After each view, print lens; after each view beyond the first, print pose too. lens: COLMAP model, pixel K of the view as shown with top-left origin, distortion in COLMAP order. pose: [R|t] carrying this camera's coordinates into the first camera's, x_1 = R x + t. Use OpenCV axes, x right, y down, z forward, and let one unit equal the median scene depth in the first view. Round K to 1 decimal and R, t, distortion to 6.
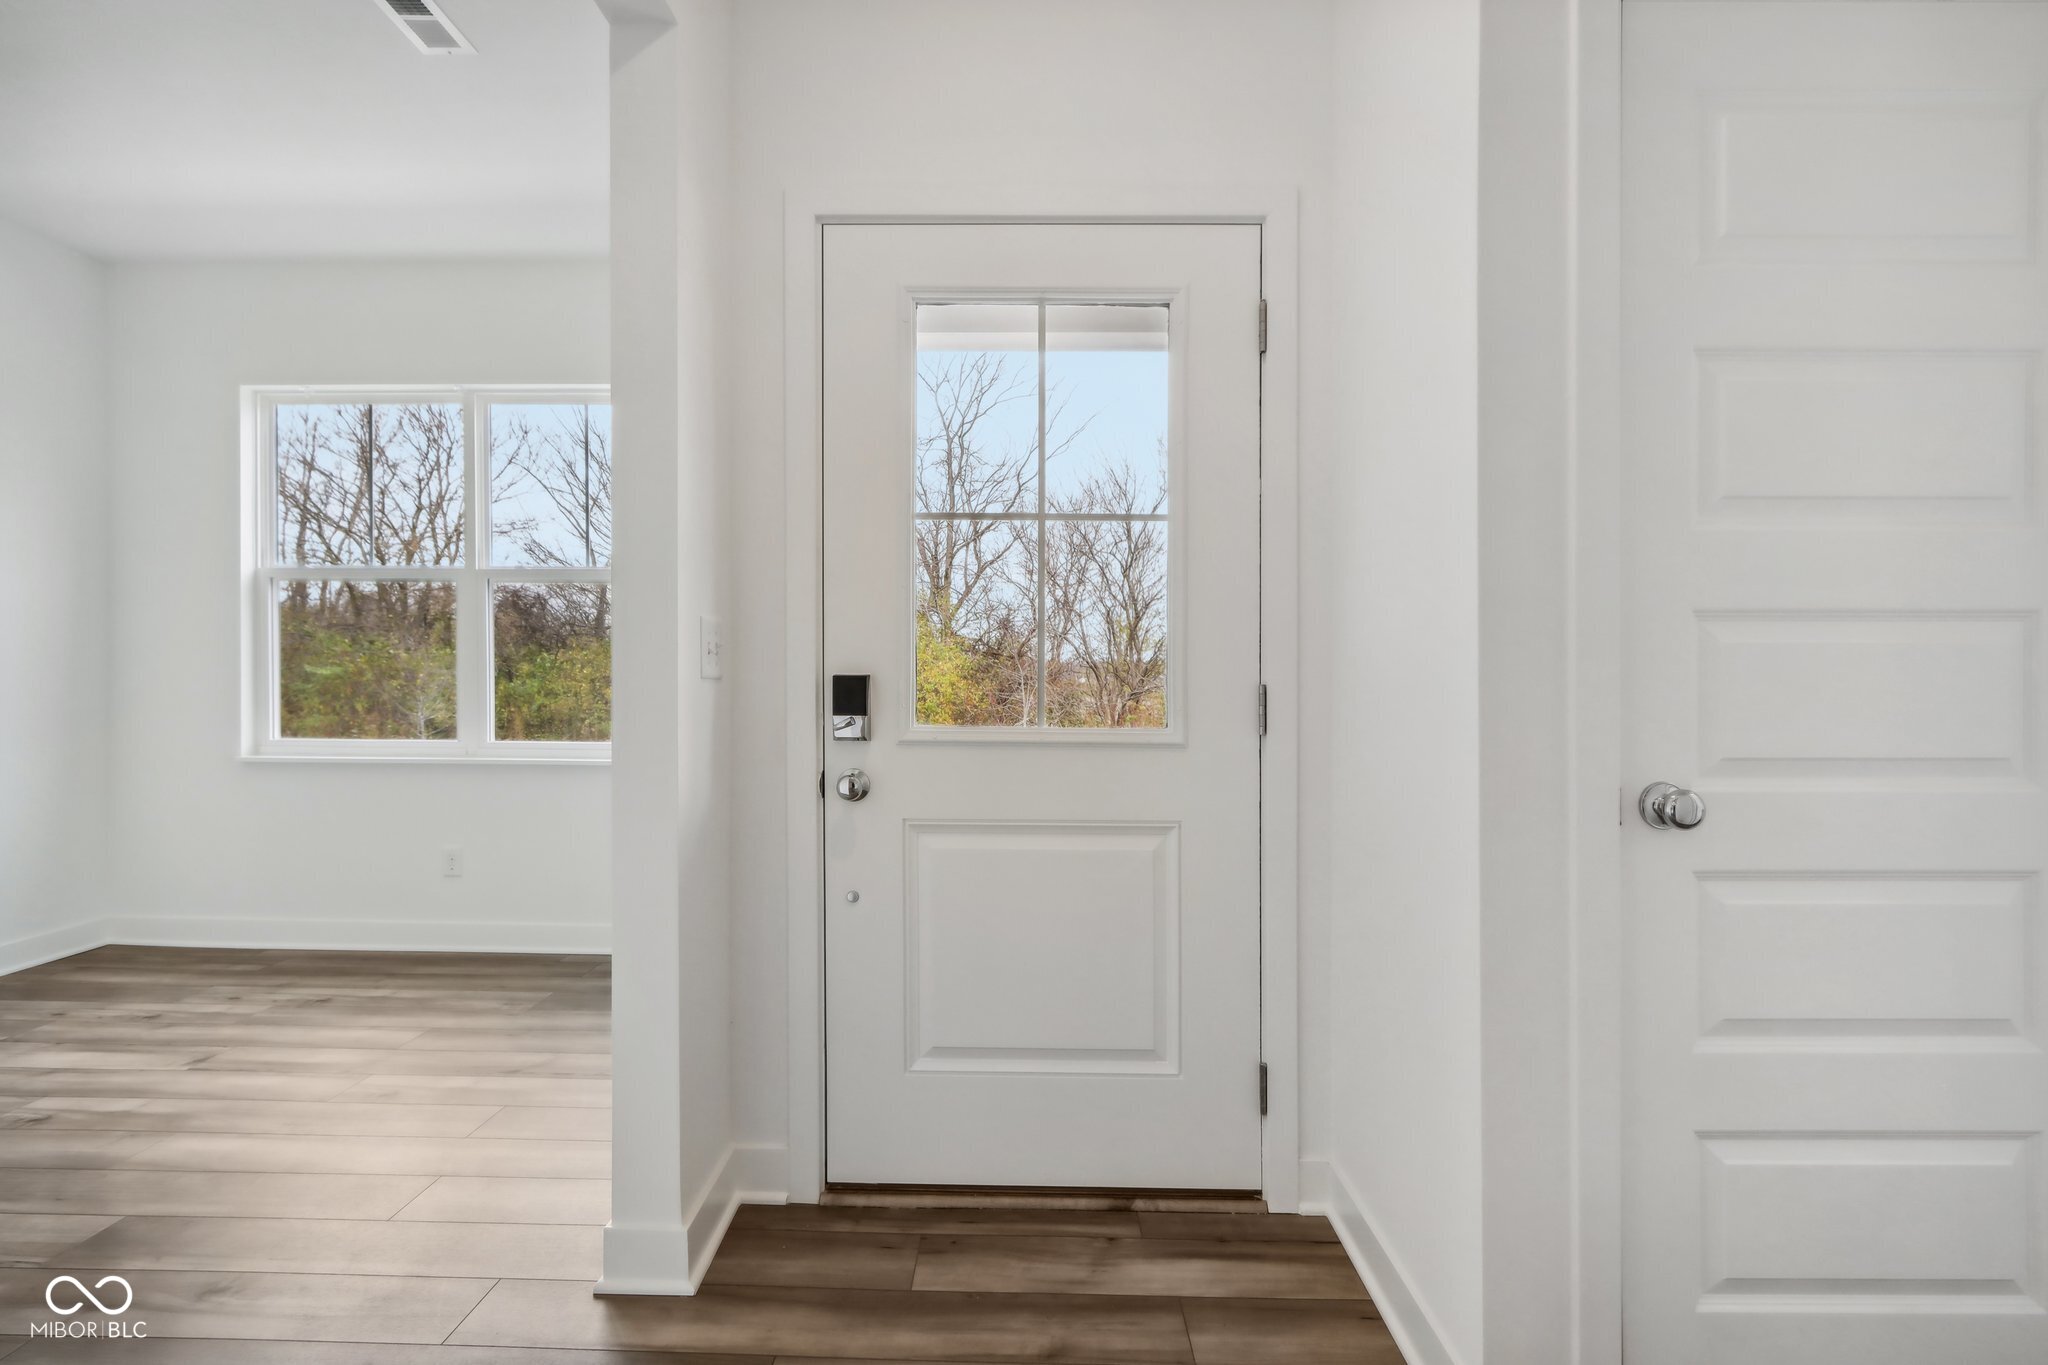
lens RADIAL K [[979.7, 0, 991.5], [0, 979.7, 679.4], [0, 0, 1]] dist [-0.002473, 0.009927]
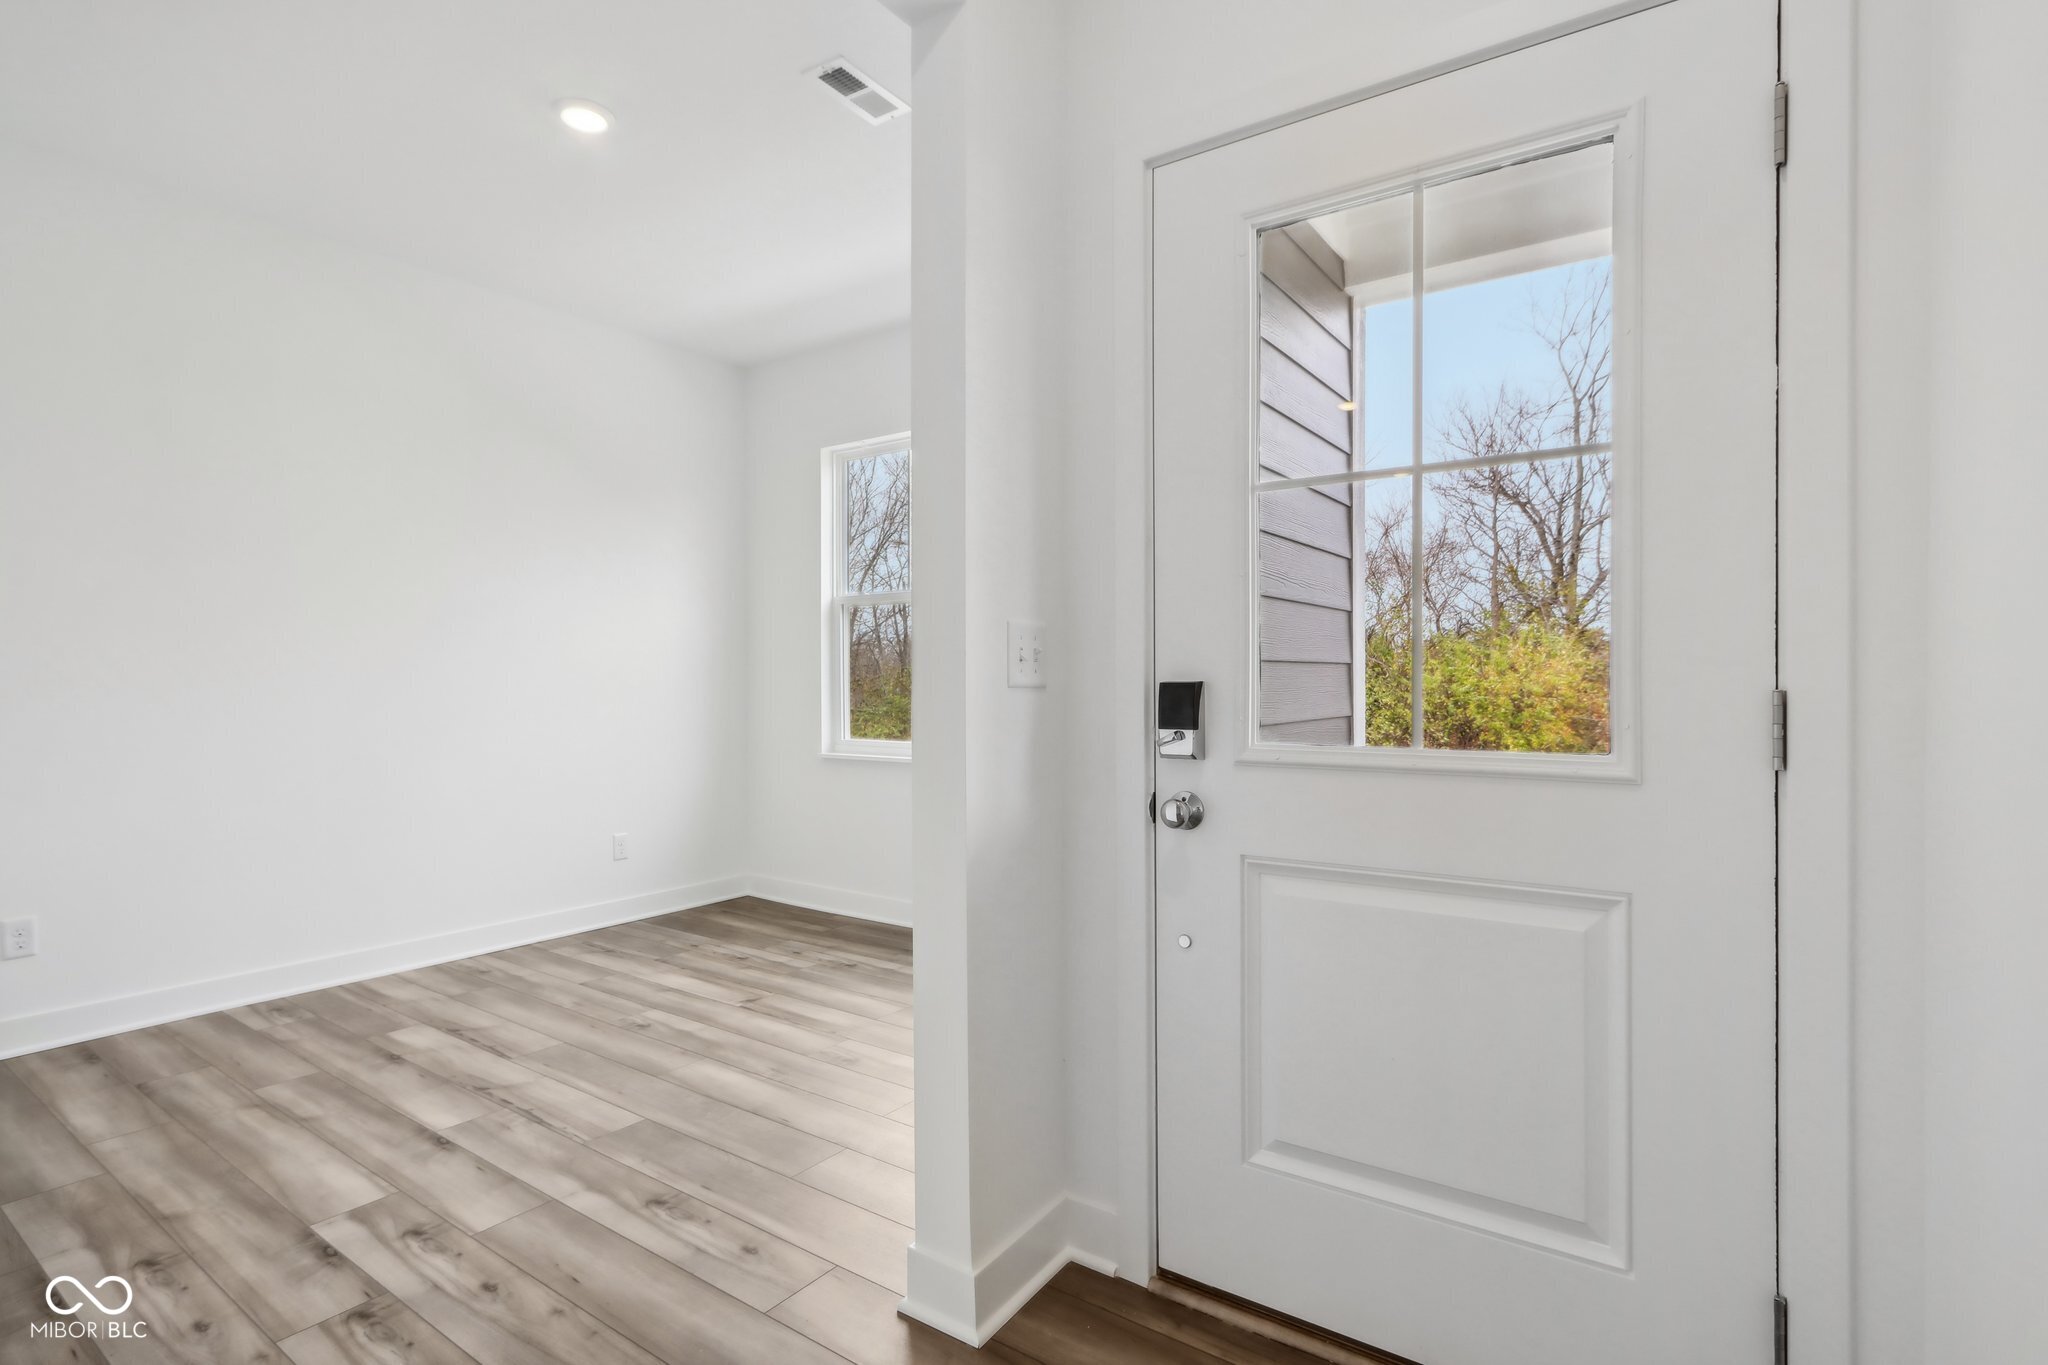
lens RADIAL K [[992.8, 0, 1024.0], [0, 992.8, 682.5], [0, 0, 1]] dist [-0.011463, 0.013944]
pose [[0.839802, -0.009711, -0.542806, 0.207646], [0.007972, 0.999953, -0.005556, -0.000091], [0.542835, 0.000339, 0.839840, 0.193802]]
